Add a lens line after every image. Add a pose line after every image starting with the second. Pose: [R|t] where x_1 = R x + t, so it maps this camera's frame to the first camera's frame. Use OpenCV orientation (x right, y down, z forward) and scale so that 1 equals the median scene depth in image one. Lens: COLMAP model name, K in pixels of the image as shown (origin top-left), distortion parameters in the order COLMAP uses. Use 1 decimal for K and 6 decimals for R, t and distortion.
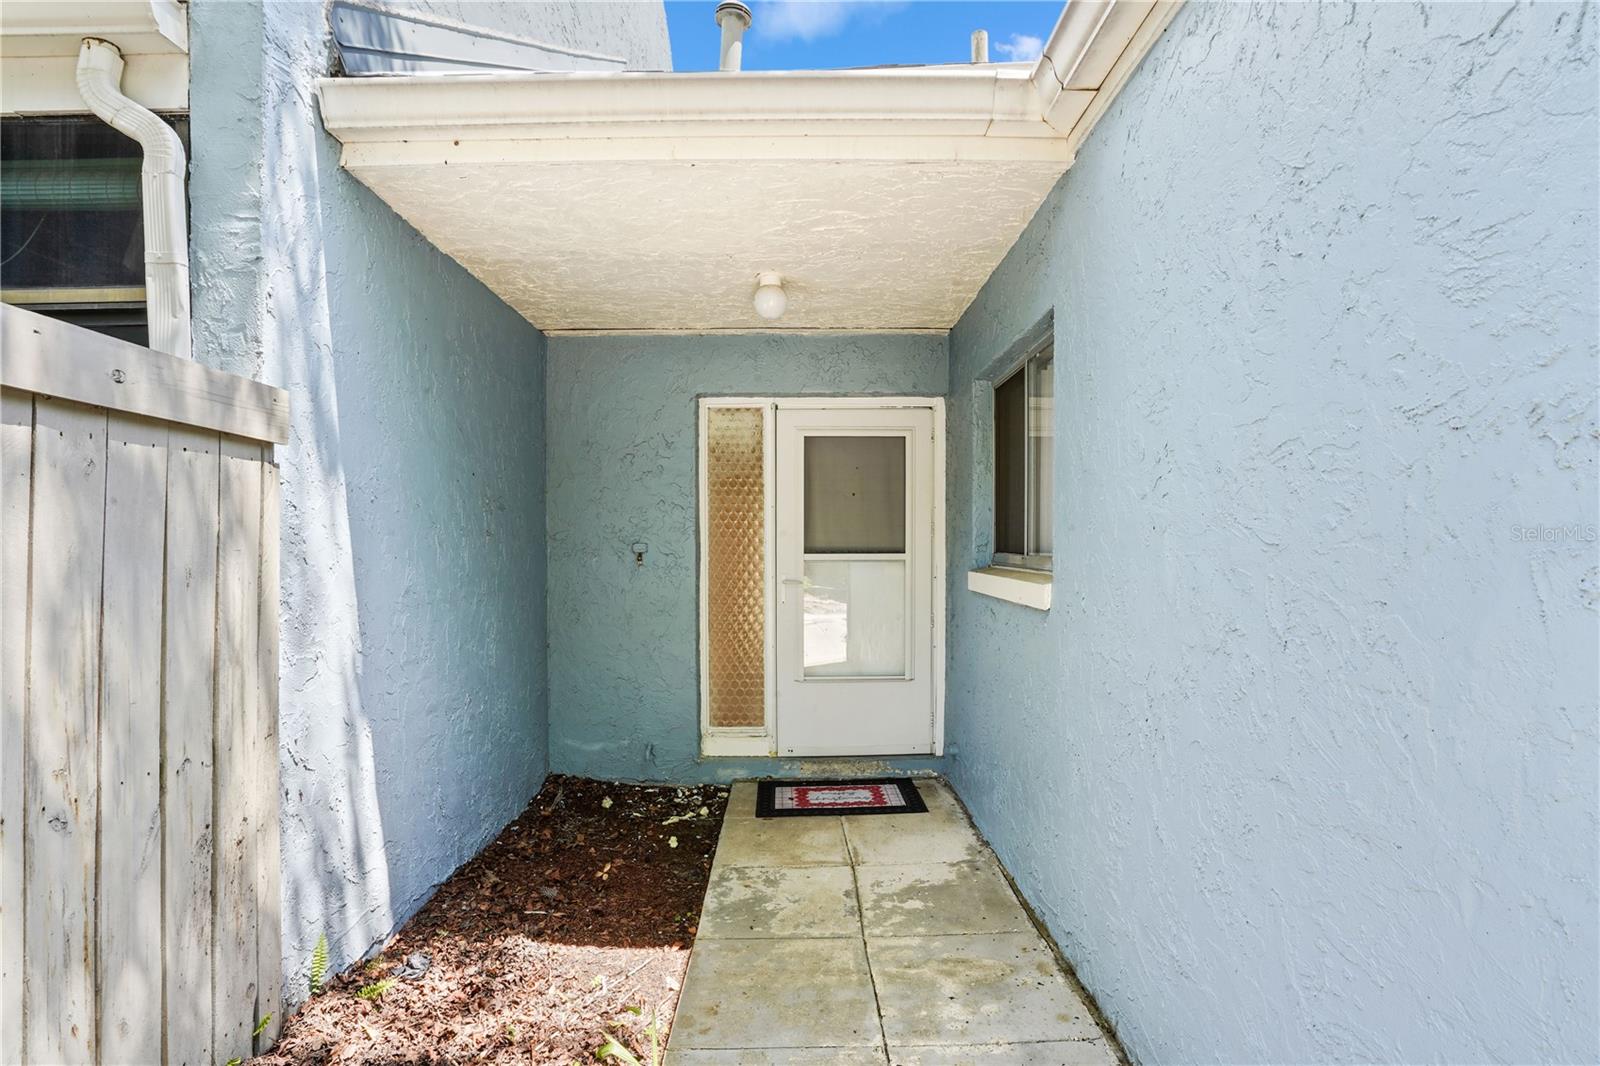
lens RADIAL K [[806.4, 0, 792.2], [0, 806.4, 538.6], [0, 0, 1]] dist [-0.054550, 0.018986]
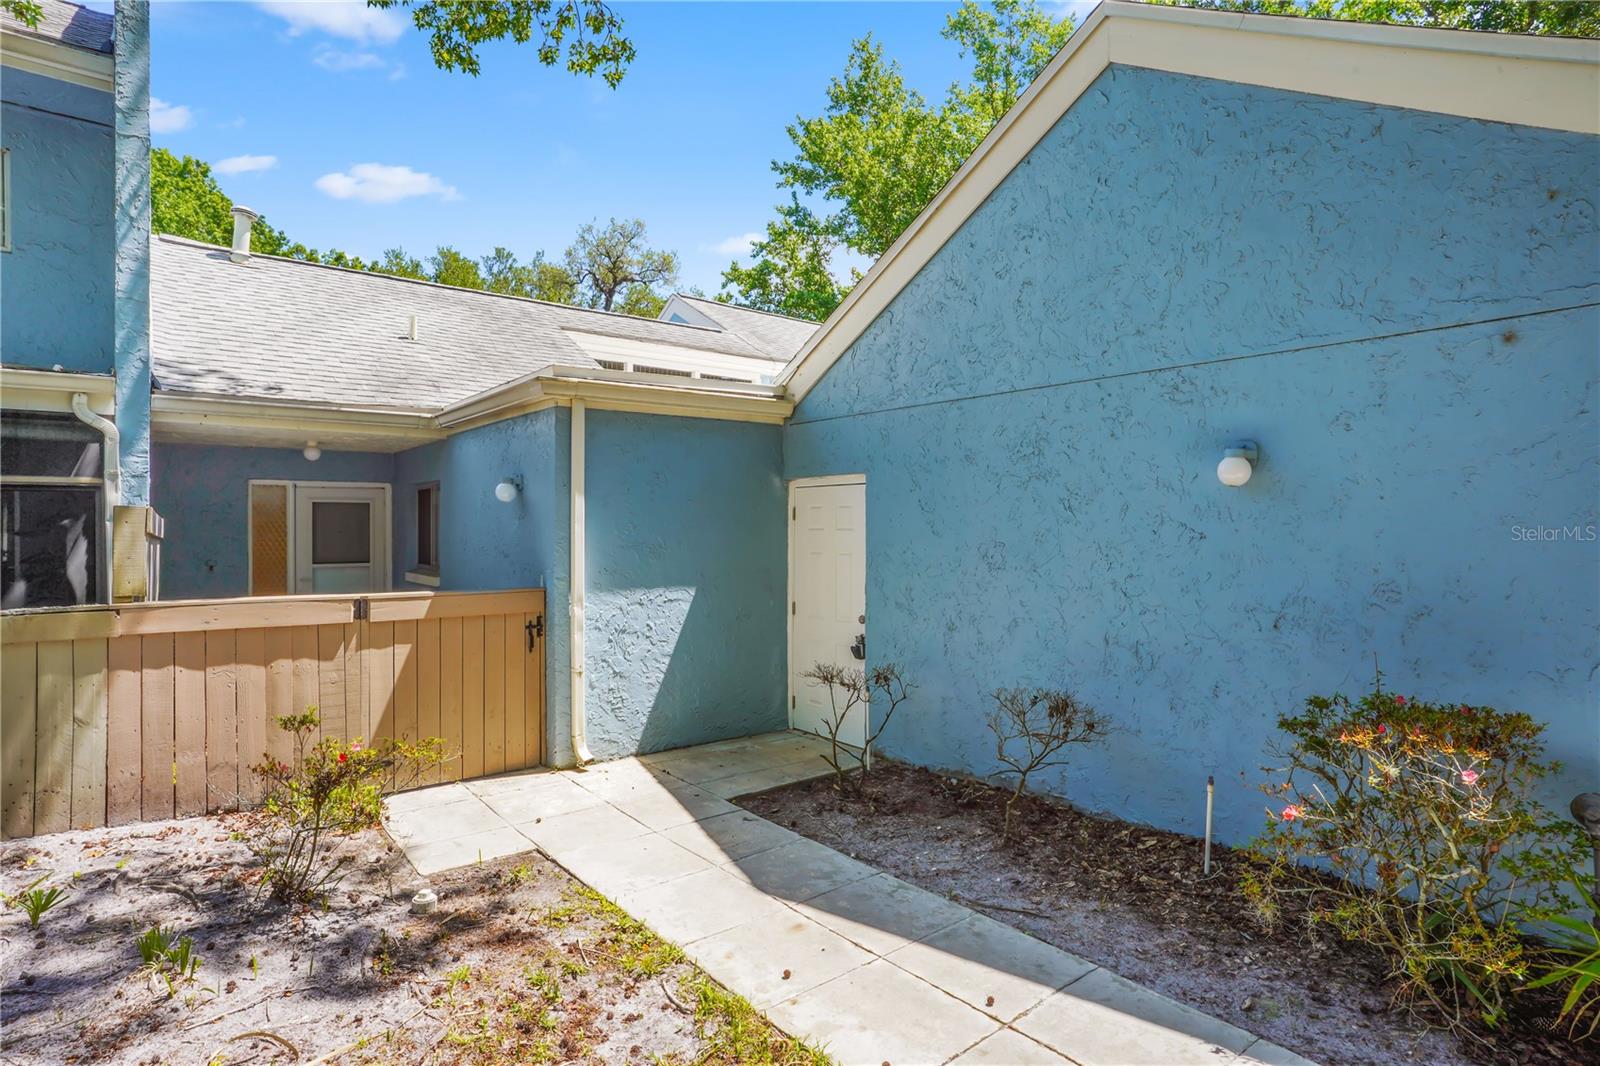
lens RADIAL K [[850.1, 0, 782.7], [0, 850.1, 536.4], [0, 0, 1]] dist [-0.009369, 0.004460]
pose [[0.796696, 0.000212, 0.604380, -0.306768], [-0.007400, 0.999928, 0.009404, -0.072939], [-0.604335, -0.011965, 0.796641, -1.250434]]
